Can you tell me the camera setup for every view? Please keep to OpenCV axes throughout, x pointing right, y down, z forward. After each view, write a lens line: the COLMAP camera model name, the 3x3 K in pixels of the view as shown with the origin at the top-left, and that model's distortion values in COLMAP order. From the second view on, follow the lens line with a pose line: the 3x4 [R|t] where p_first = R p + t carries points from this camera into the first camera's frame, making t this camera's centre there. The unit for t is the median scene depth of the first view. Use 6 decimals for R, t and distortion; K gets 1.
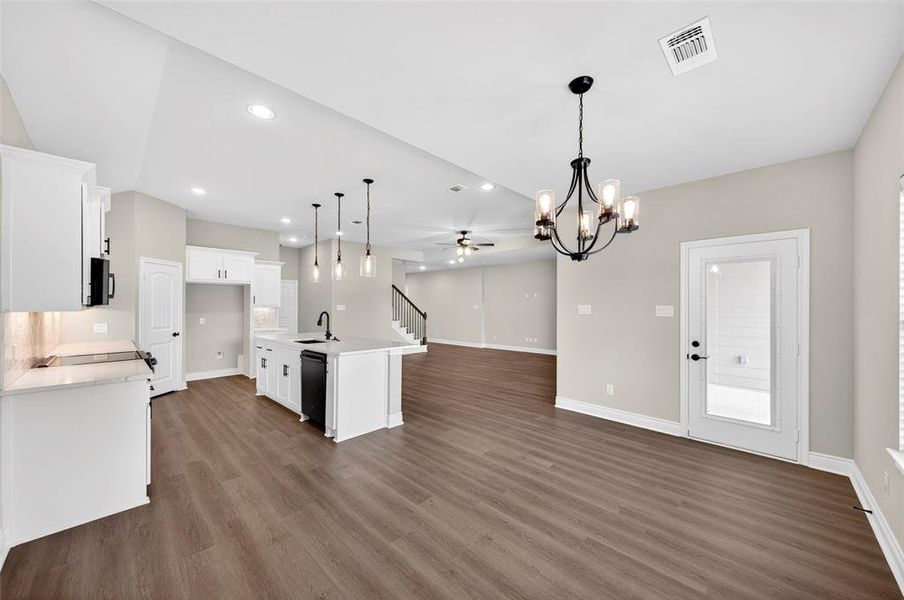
lens RADIAL K [[324.7, 0, 456.9], [0, 324.7, 305.4], [0, 0, 1]] dist [0.005721, 0.000036]
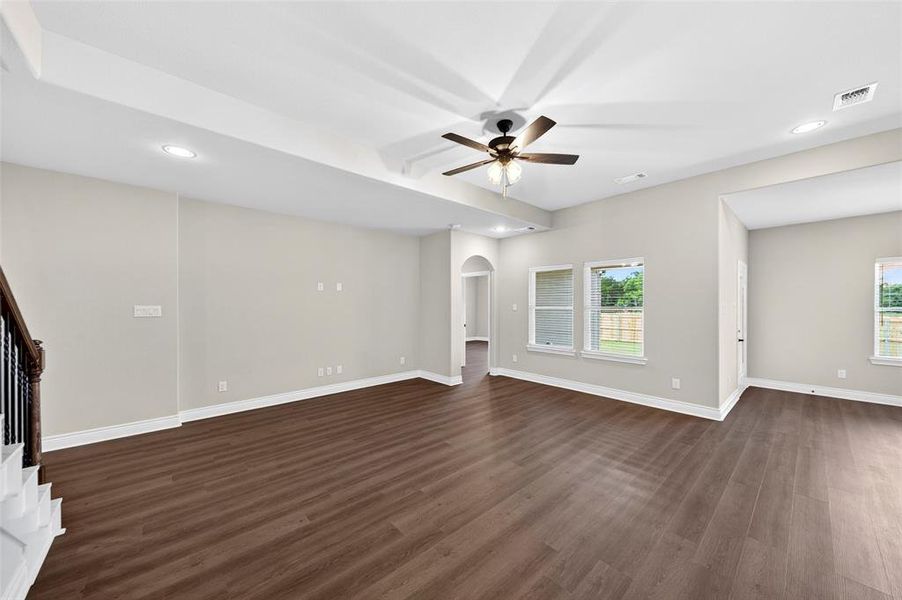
lens RADIAL K [[324.0, 0, 455.8], [0, 324.0, 305.4], [0, 0, 1]] dist [0.005721, 0.000036]
pose [[0.071017, -0.002945, 0.997471, -0.381728], [0.000477, 0.999996, 0.002918, -0.000809], [-0.997475, 0.000269, 0.071018, 1.019078]]
